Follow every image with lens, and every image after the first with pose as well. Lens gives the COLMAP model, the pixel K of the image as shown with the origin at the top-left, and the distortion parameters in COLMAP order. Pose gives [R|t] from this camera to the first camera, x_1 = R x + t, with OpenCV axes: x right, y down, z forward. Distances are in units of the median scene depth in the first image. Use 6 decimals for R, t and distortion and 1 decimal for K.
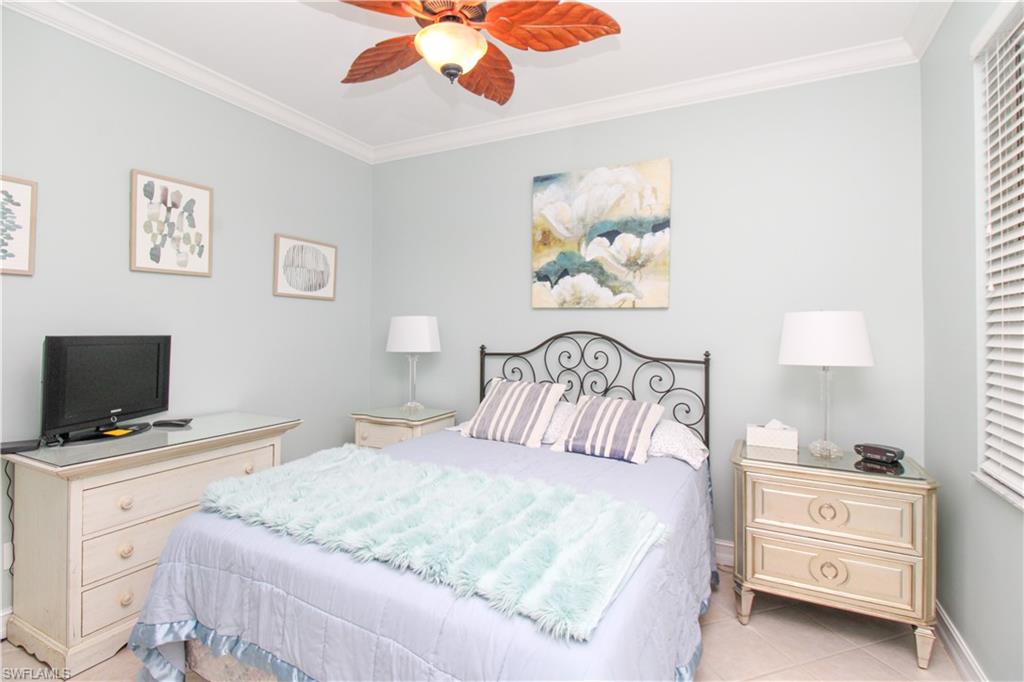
lens RADIAL K [[476.1, 0, 513.6], [0, 476.1, 322.9], [0, 0, 1]] dist [0.009258, -0.011148]
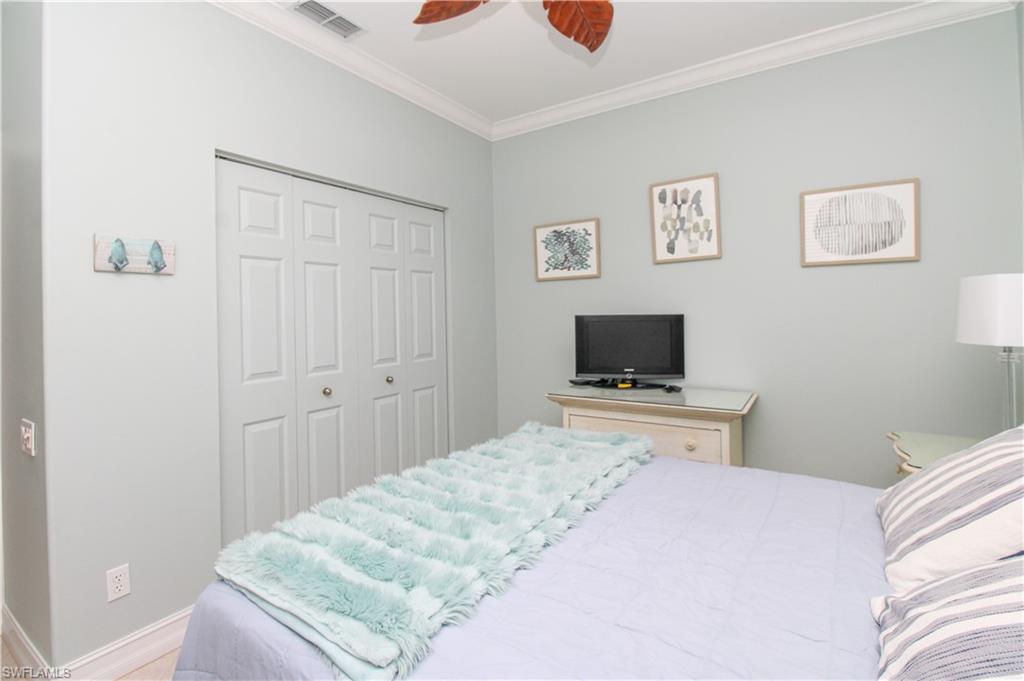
lens RADIAL K [[476.1, 0, 513.6], [0, 476.1, 322.4], [0, 0, 1]] dist [0.009258, -0.011148]
pose [[-0.088808, 0.004271, -0.996040, 0.479368], [0.027486, 0.999621, 0.001835, 0.032602], [0.995670, -0.027214, -0.088891, 0.686717]]
